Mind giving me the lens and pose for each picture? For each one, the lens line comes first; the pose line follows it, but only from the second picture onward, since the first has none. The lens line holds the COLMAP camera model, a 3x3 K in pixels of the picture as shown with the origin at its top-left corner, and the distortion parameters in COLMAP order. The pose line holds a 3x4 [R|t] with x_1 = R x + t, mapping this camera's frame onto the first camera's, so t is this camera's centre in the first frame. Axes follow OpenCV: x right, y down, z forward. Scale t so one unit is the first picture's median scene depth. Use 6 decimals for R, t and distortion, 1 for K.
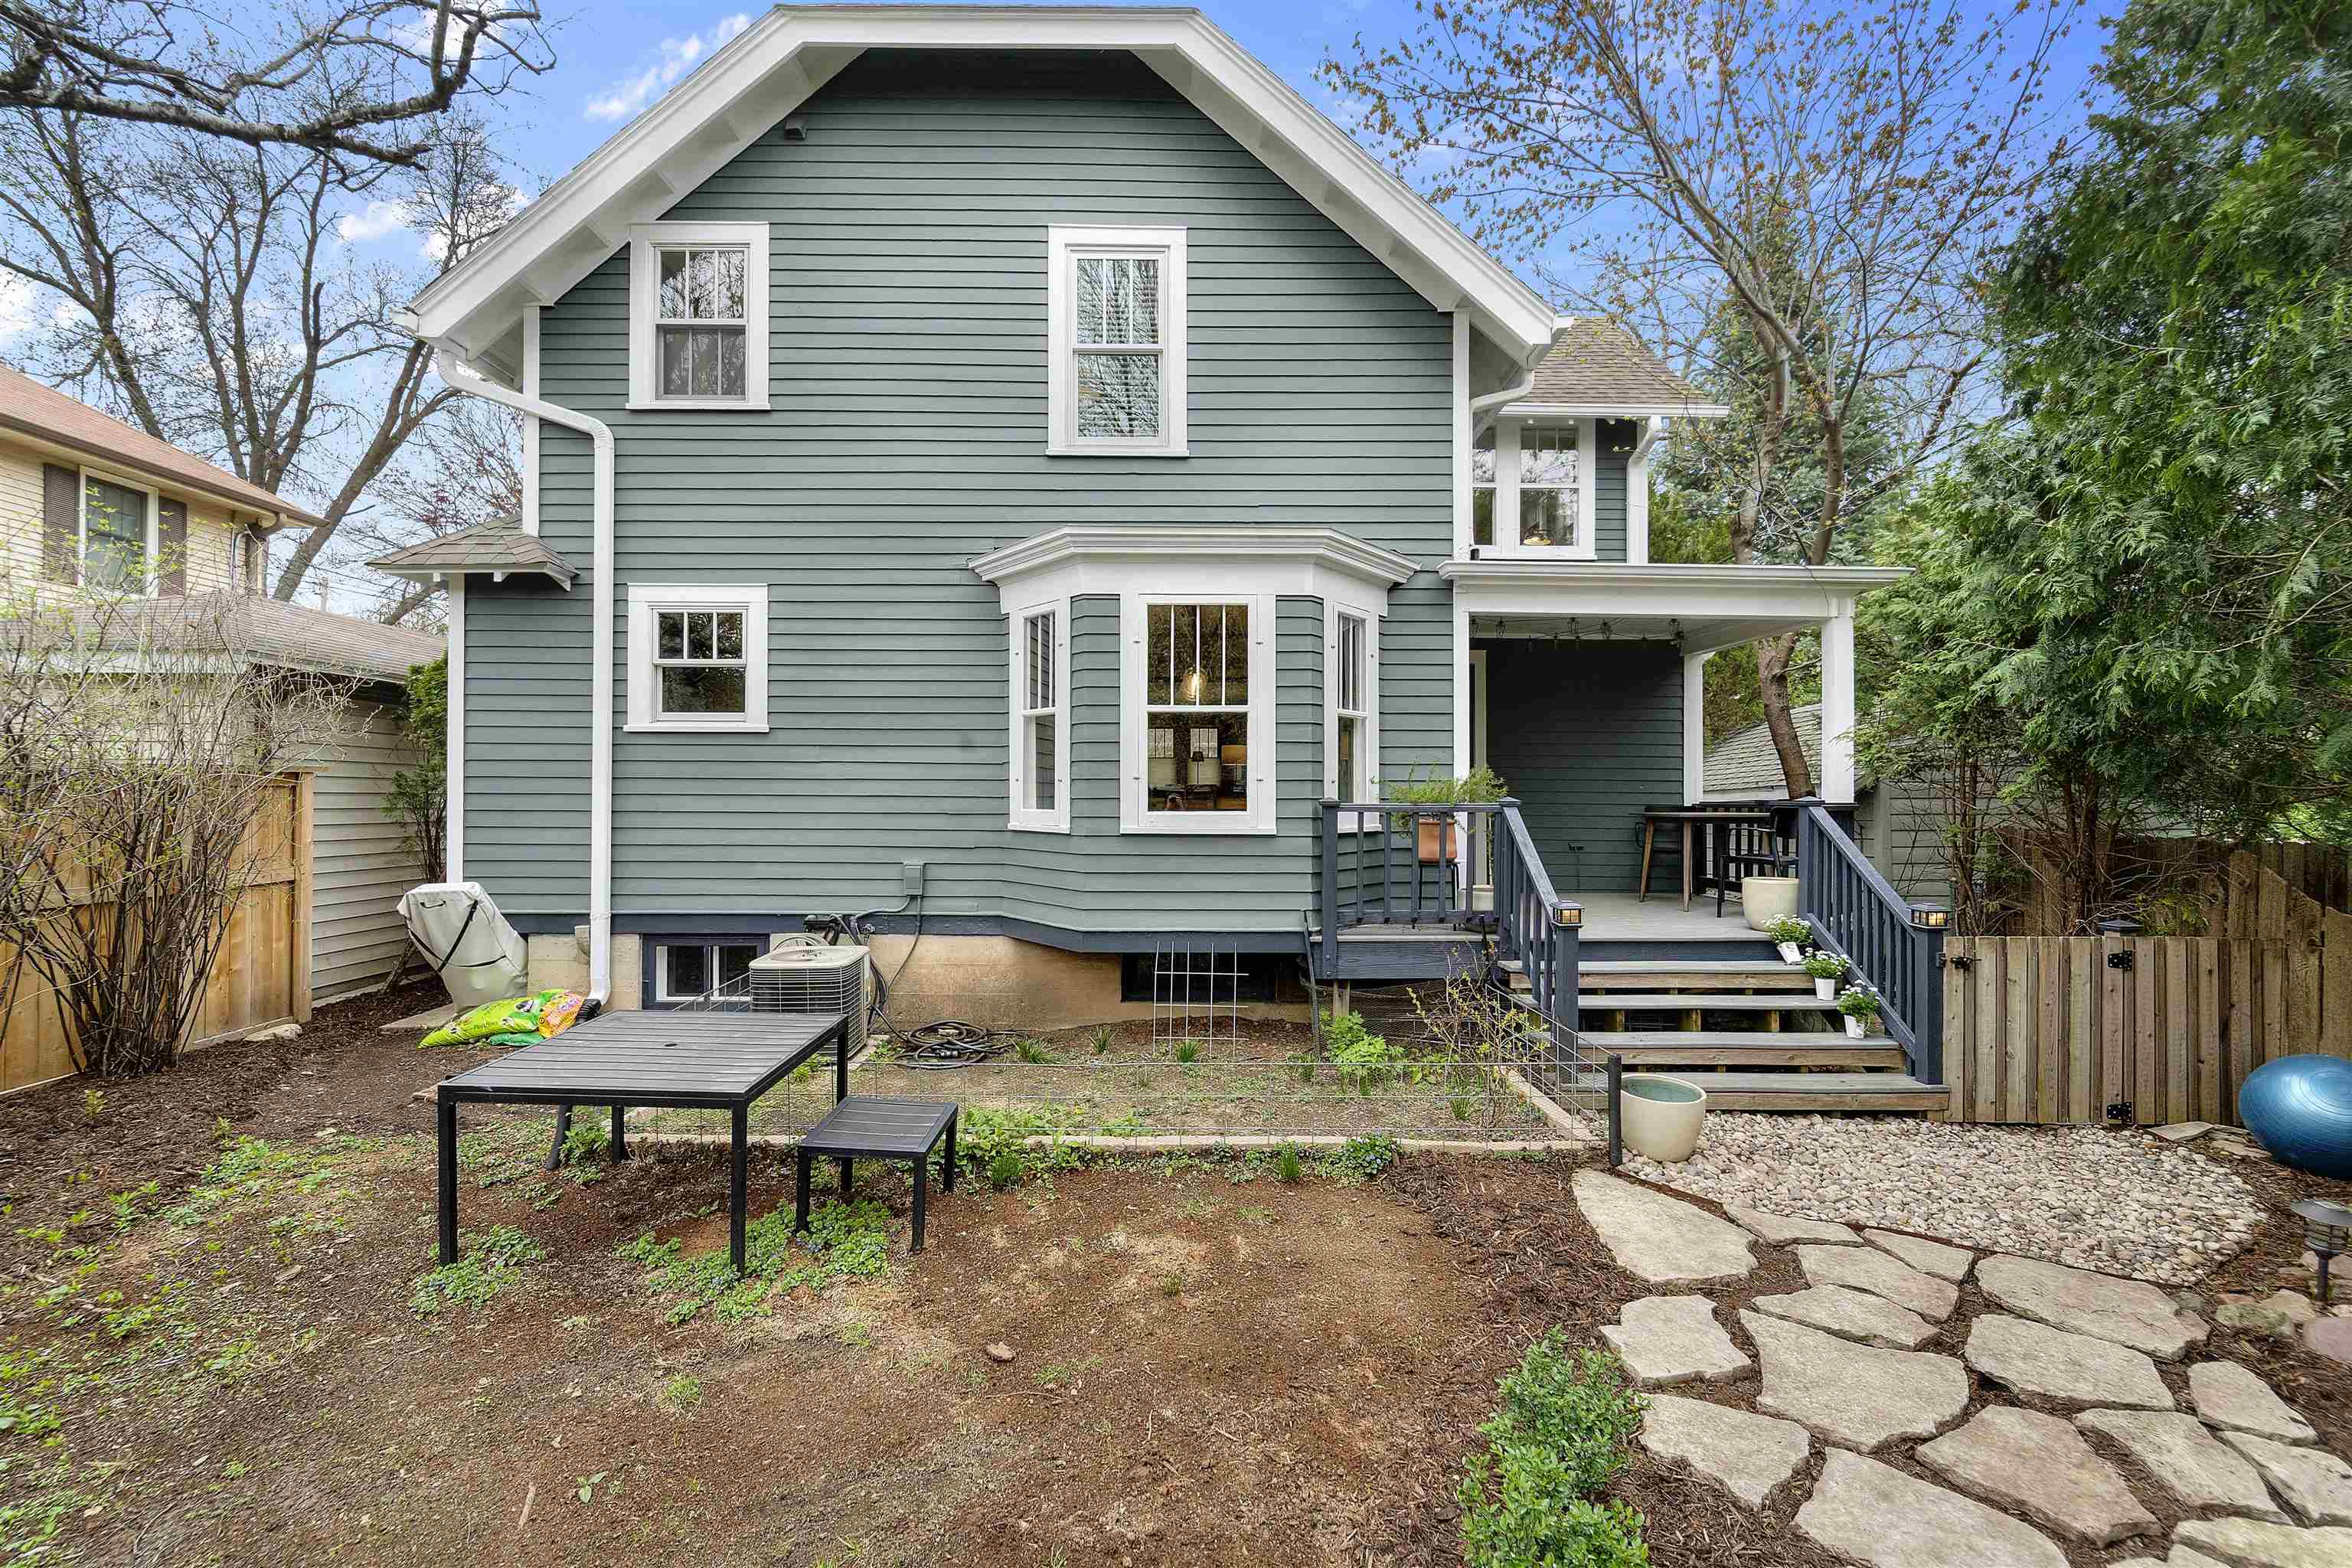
lens RADIAL K [[975.6, 0, 1173.9], [0, 975.6, 792.7], [0, 0, 1]] dist [-0.001153, -0.000747]
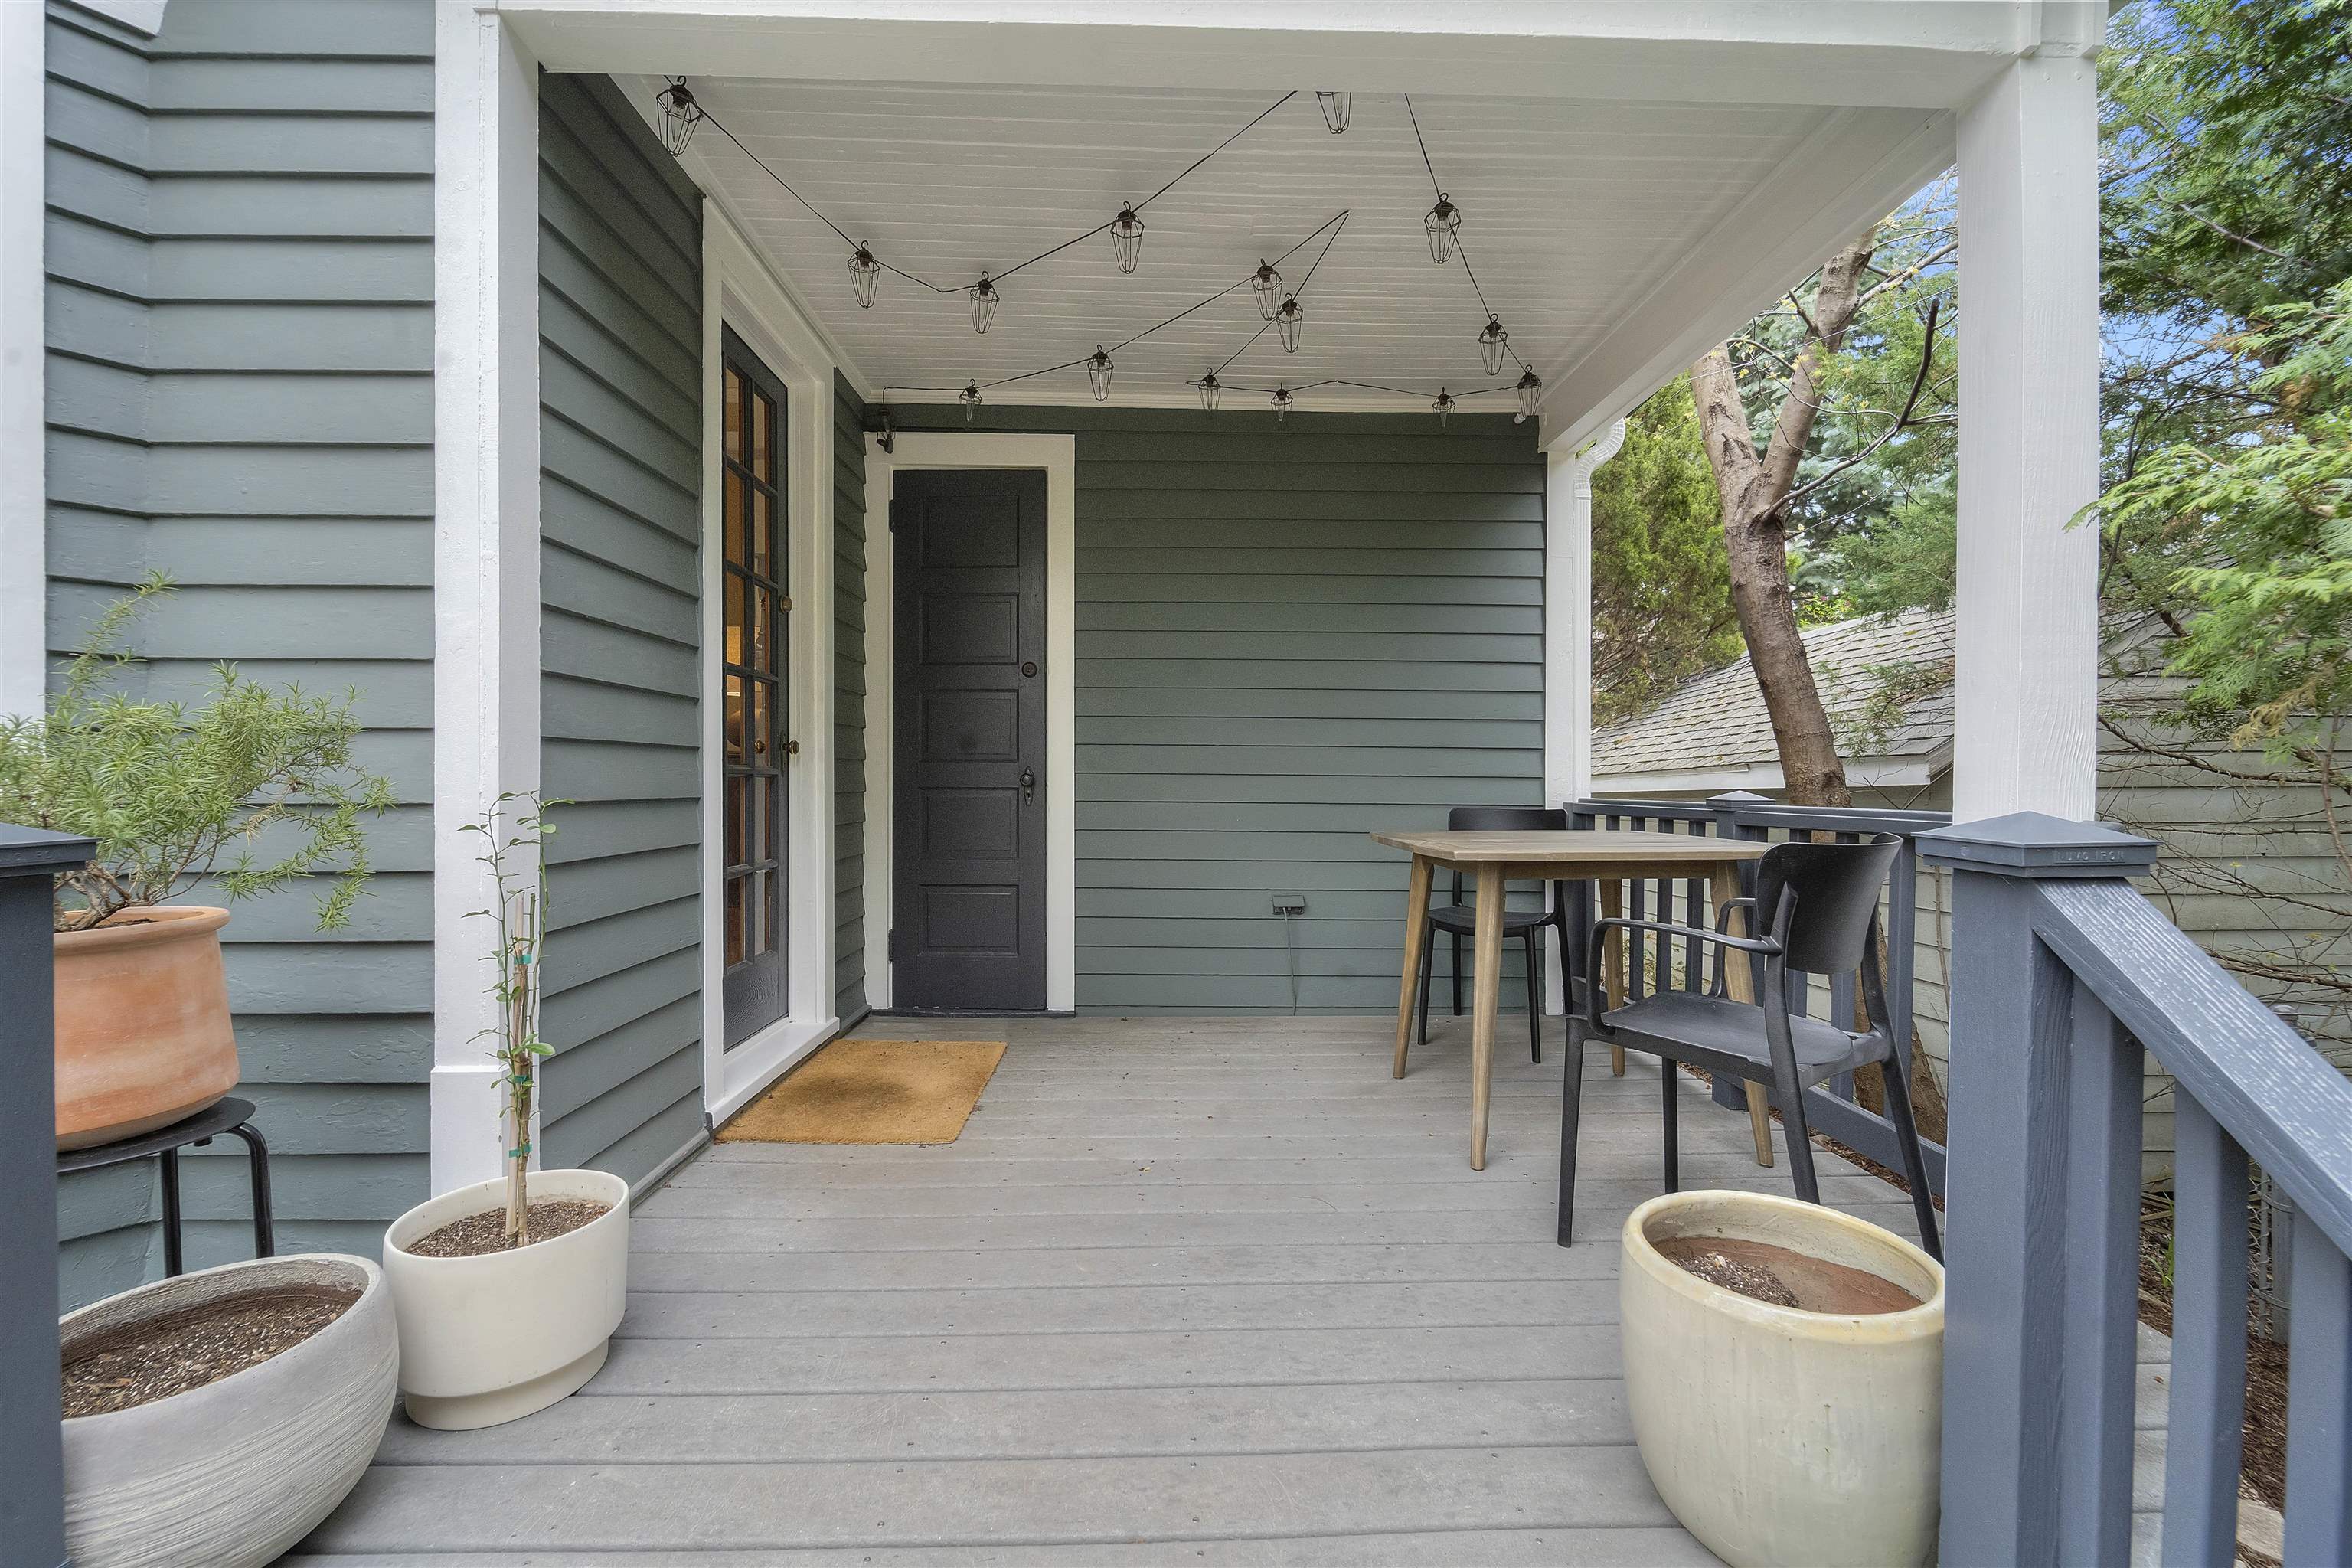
lens RADIAL K [[975.6, 0, 1173.9], [0, 975.6, 792.7], [0, 0, 1]] dist [-0.001153, -0.000747]
pose [[0.999674, -0.007635, 0.024384, 0.448552], [0.007217, 0.999826, 0.017181, -0.002258], [-0.024511, -0.016999, 0.999555, 0.743328]]
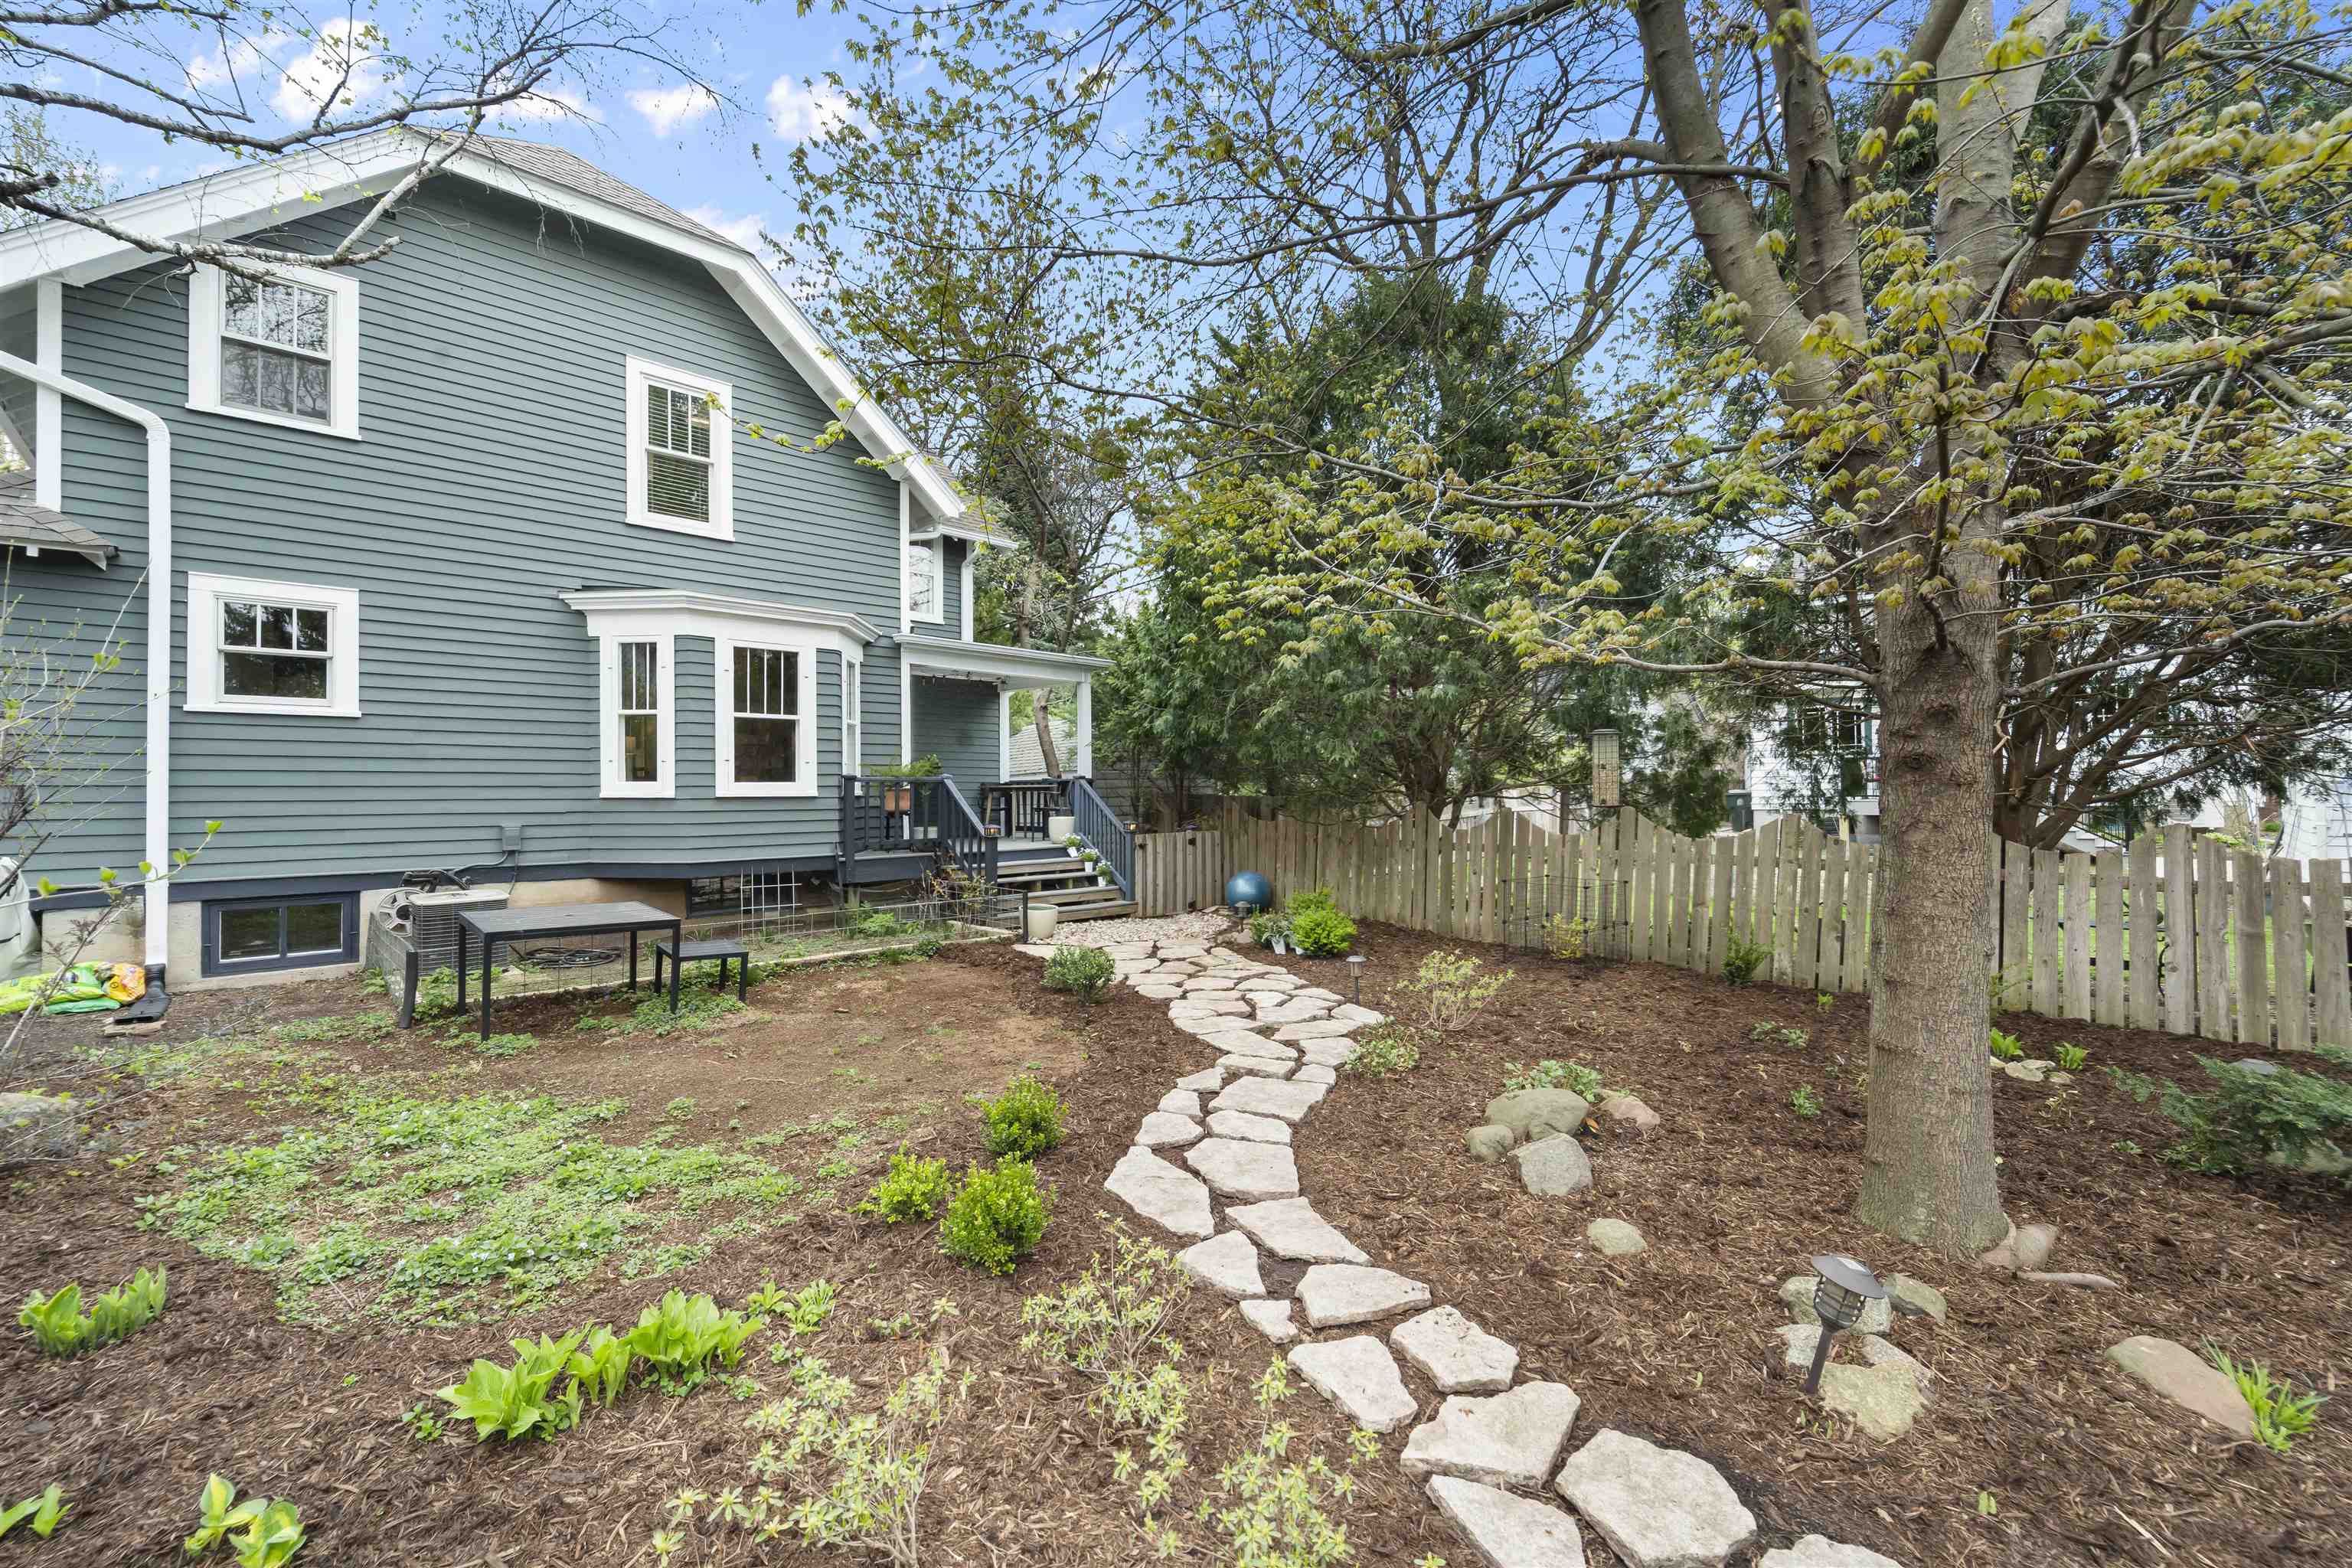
lens RADIAL K [[975.6, 0, 1173.9], [0, 975.6, 792.7], [0, 0, 1]] dist [-0.001153, -0.000747]
pose [[0.723200, -0.009775, 0.690570, -0.522515], [0.006635, 0.999952, 0.007205, 0.026113], [-0.690607, -0.000629, 0.723230, -0.515252]]
